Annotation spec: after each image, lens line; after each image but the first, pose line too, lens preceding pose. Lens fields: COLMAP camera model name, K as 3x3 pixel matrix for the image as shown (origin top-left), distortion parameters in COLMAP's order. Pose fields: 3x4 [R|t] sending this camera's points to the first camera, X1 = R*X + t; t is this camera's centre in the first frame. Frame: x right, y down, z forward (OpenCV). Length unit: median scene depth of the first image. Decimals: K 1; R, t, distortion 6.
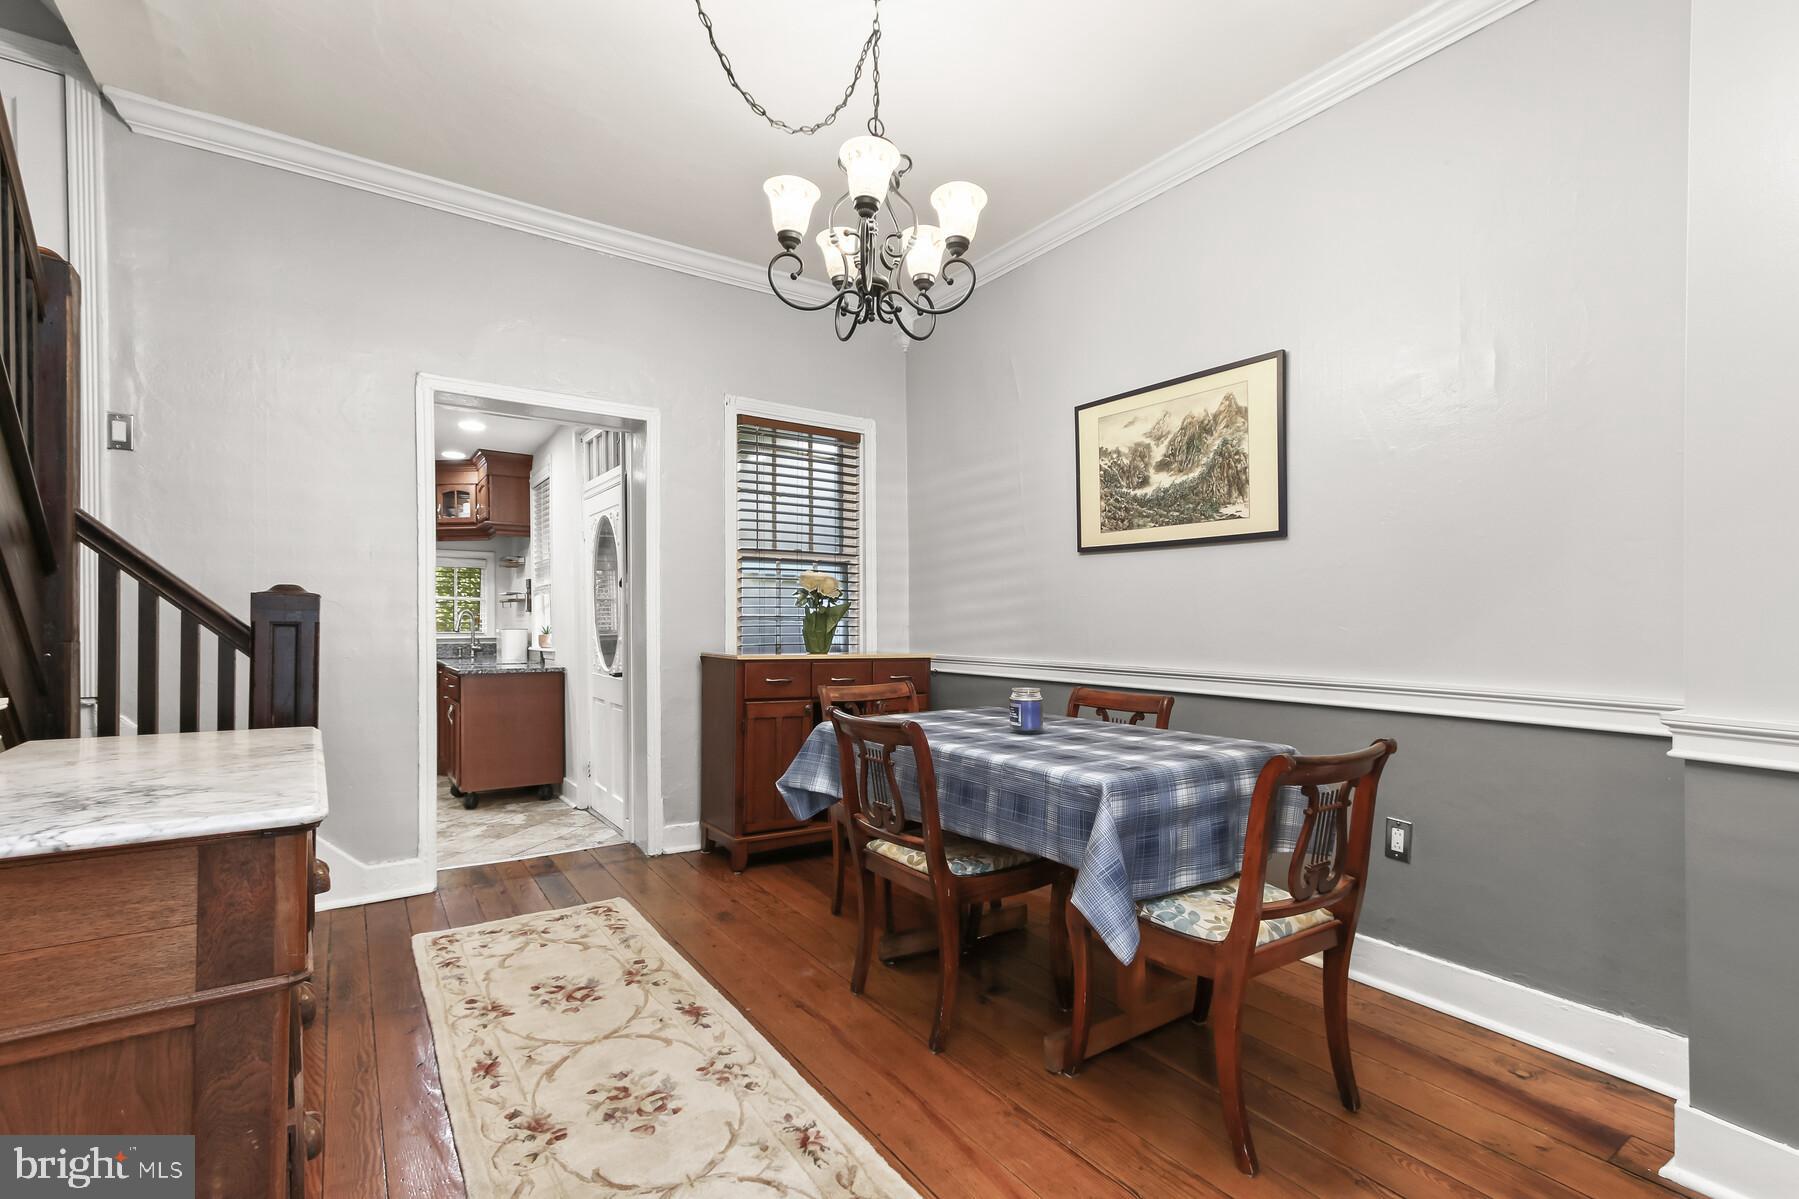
lens RADIAL K [[832.2, 0, 908.2], [0, 832.2, 592.0], [0, 0, 1]] dist [0.018936, 0.003736]
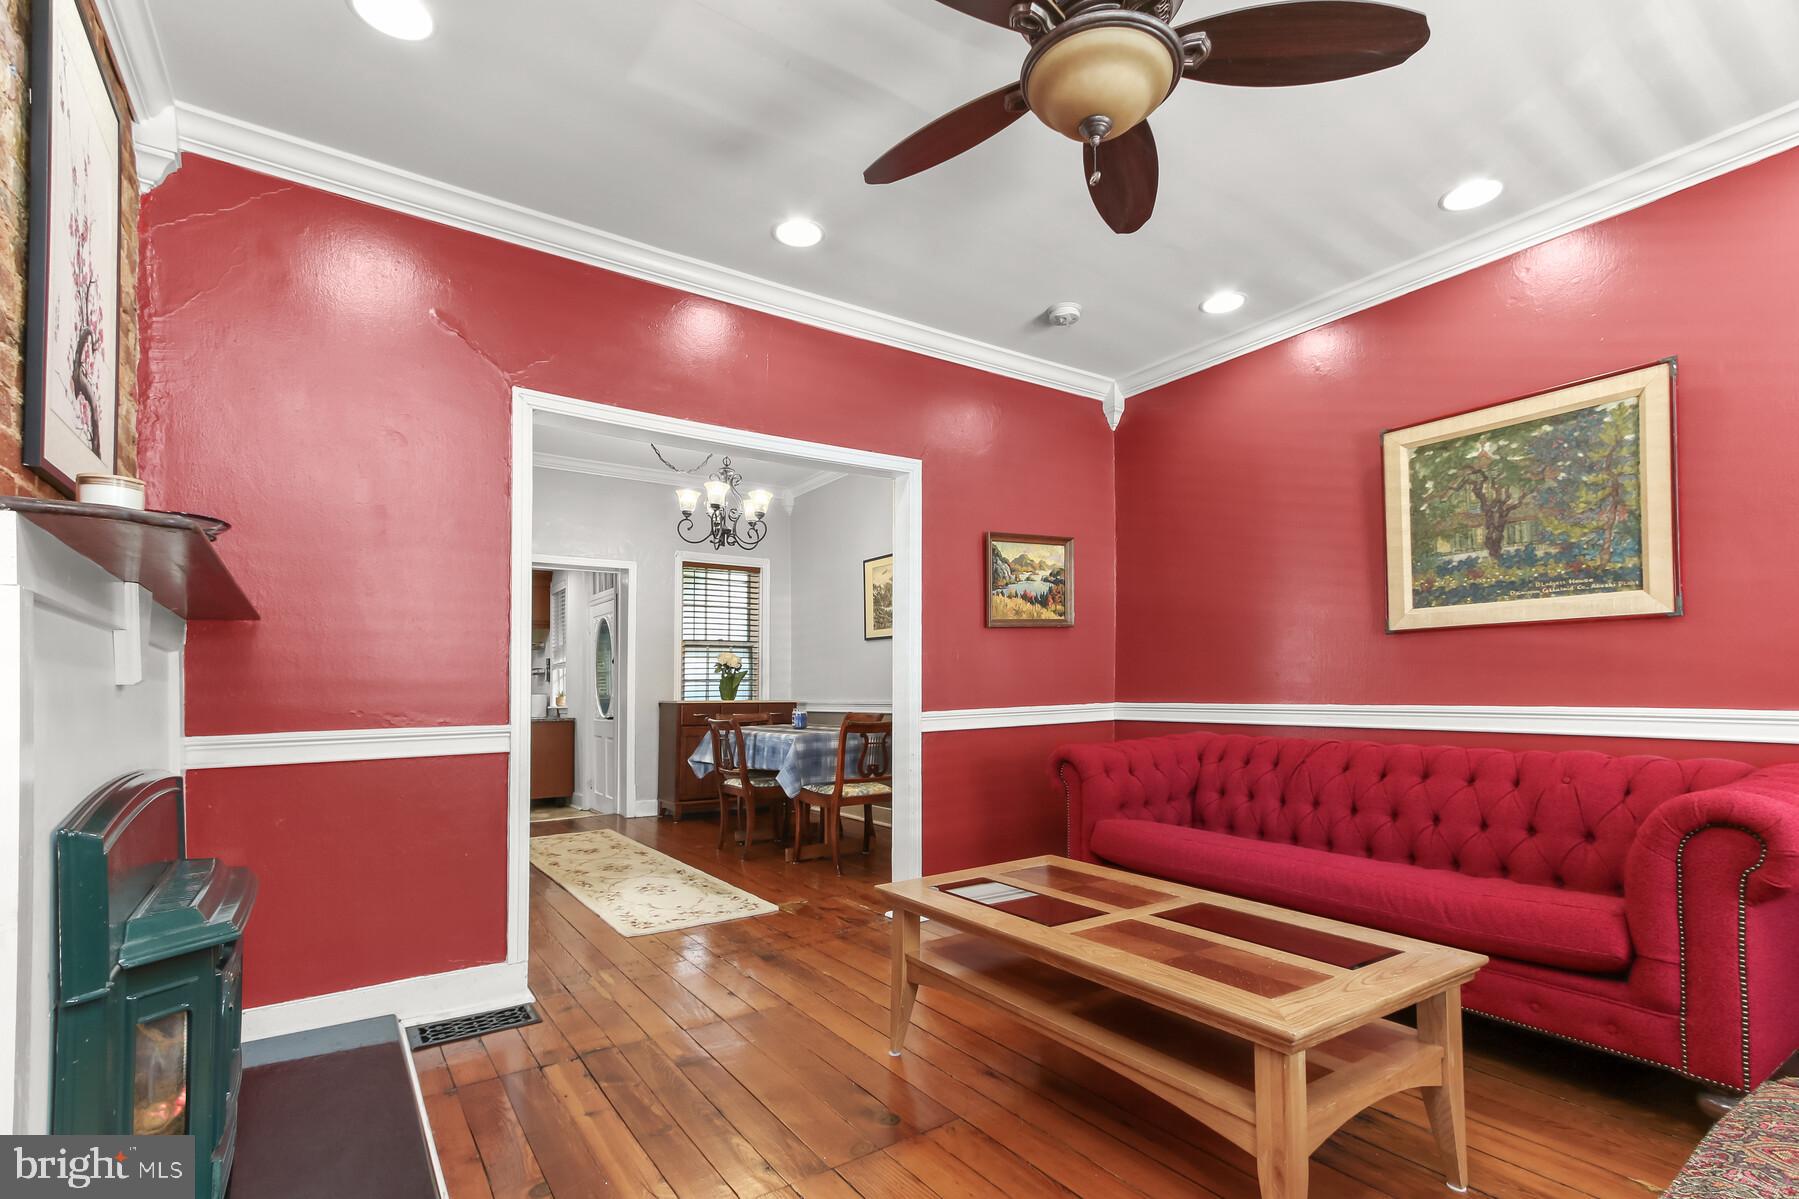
lens RADIAL K [[832.2, 0, 905.1], [0, 832.2, 602.9], [0, 0, 1]] dist [0.018936, 0.003736]
pose [[0.999900, -0.014011, 0.001879, 0.254031], [0.014109, 0.997398, -0.070695, -0.000659], [-0.000884, 0.070714, 0.997496, -0.718221]]
